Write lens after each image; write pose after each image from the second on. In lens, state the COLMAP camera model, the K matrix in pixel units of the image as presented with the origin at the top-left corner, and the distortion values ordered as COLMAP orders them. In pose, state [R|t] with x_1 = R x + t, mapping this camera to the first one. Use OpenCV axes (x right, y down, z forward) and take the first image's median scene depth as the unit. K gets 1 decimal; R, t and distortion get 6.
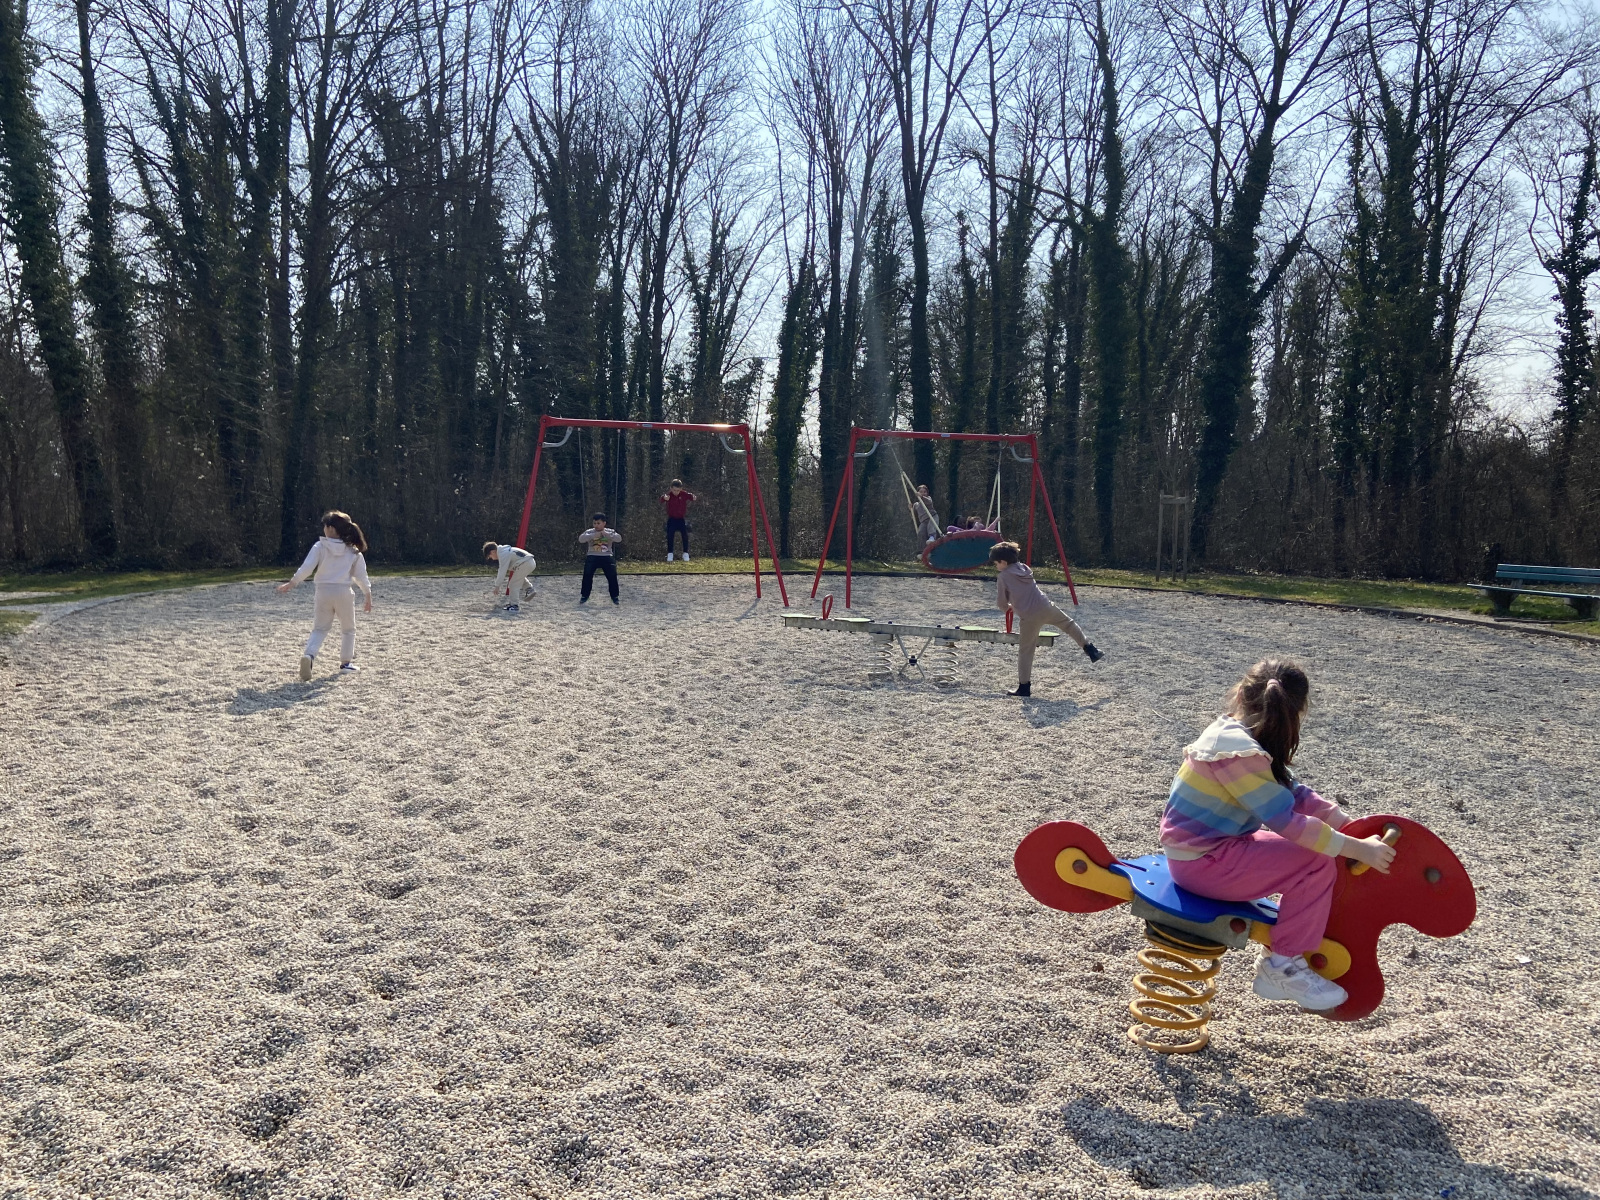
lens RADIAL K [[1123.4, 0, 798.3], [0, 1123.4, 628.7], [0, 0, 1]] dist [0.058189, -0.088022]
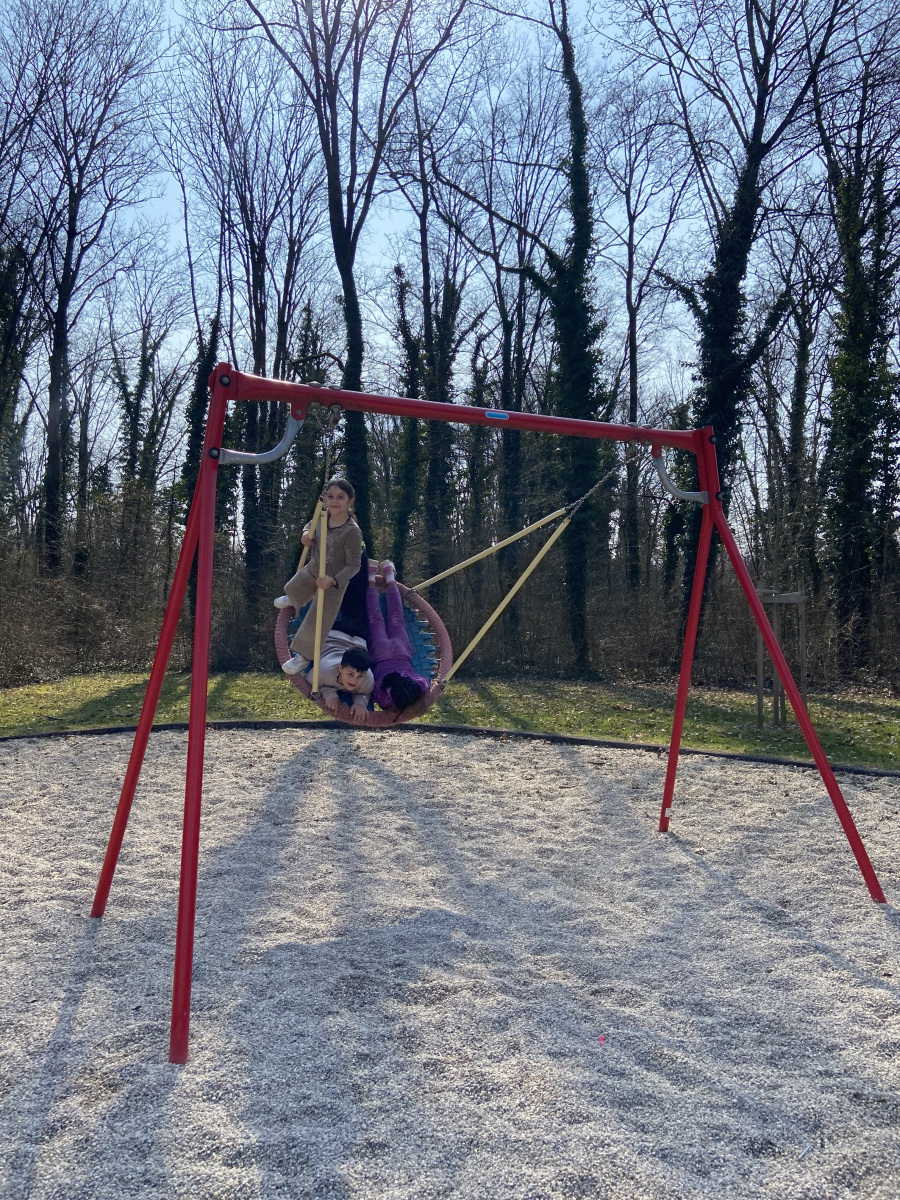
lens RADIAL K [[842.5, 0, 450.0], [0, 842.5, 600.0], [0, 0, 1]] dist [0.058189, -0.088022]
pose [[0.972771, -0.012906, 0.231411, 0.026497], [0.038677, 0.993488, -0.107174, -0.041280], [-0.228520, 0.113206, 0.966935, 0.366564]]
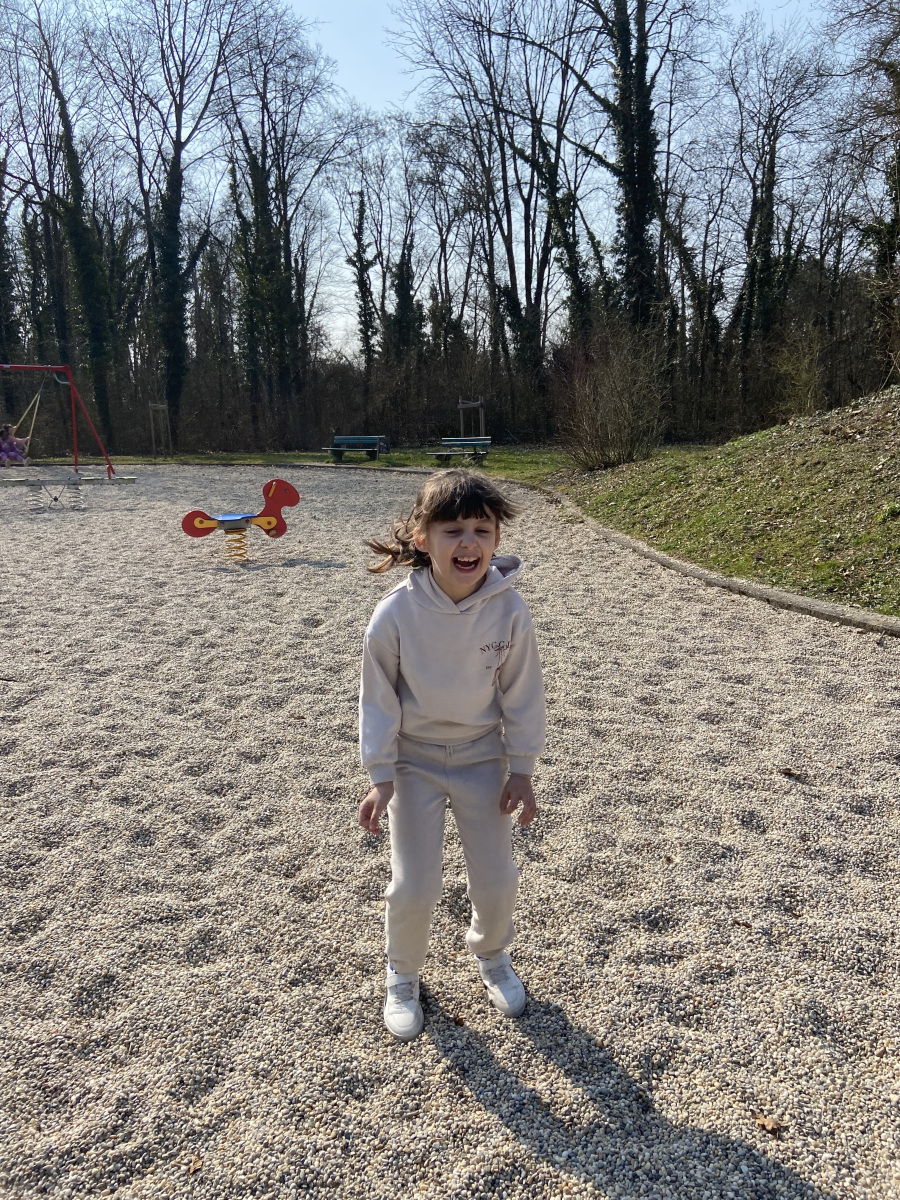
lens RADIAL K [[842.5, 0, 450.0], [0, 842.5, 600.0], [0, 0, 1]] dist [0.058189, -0.088022]
pose [[0.785232, -0.166014, 0.596532, -0.062236], [0.099183, 0.984671, 0.143475, 0.013646], [-0.611207, -0.053495, 0.789661, -0.125938]]
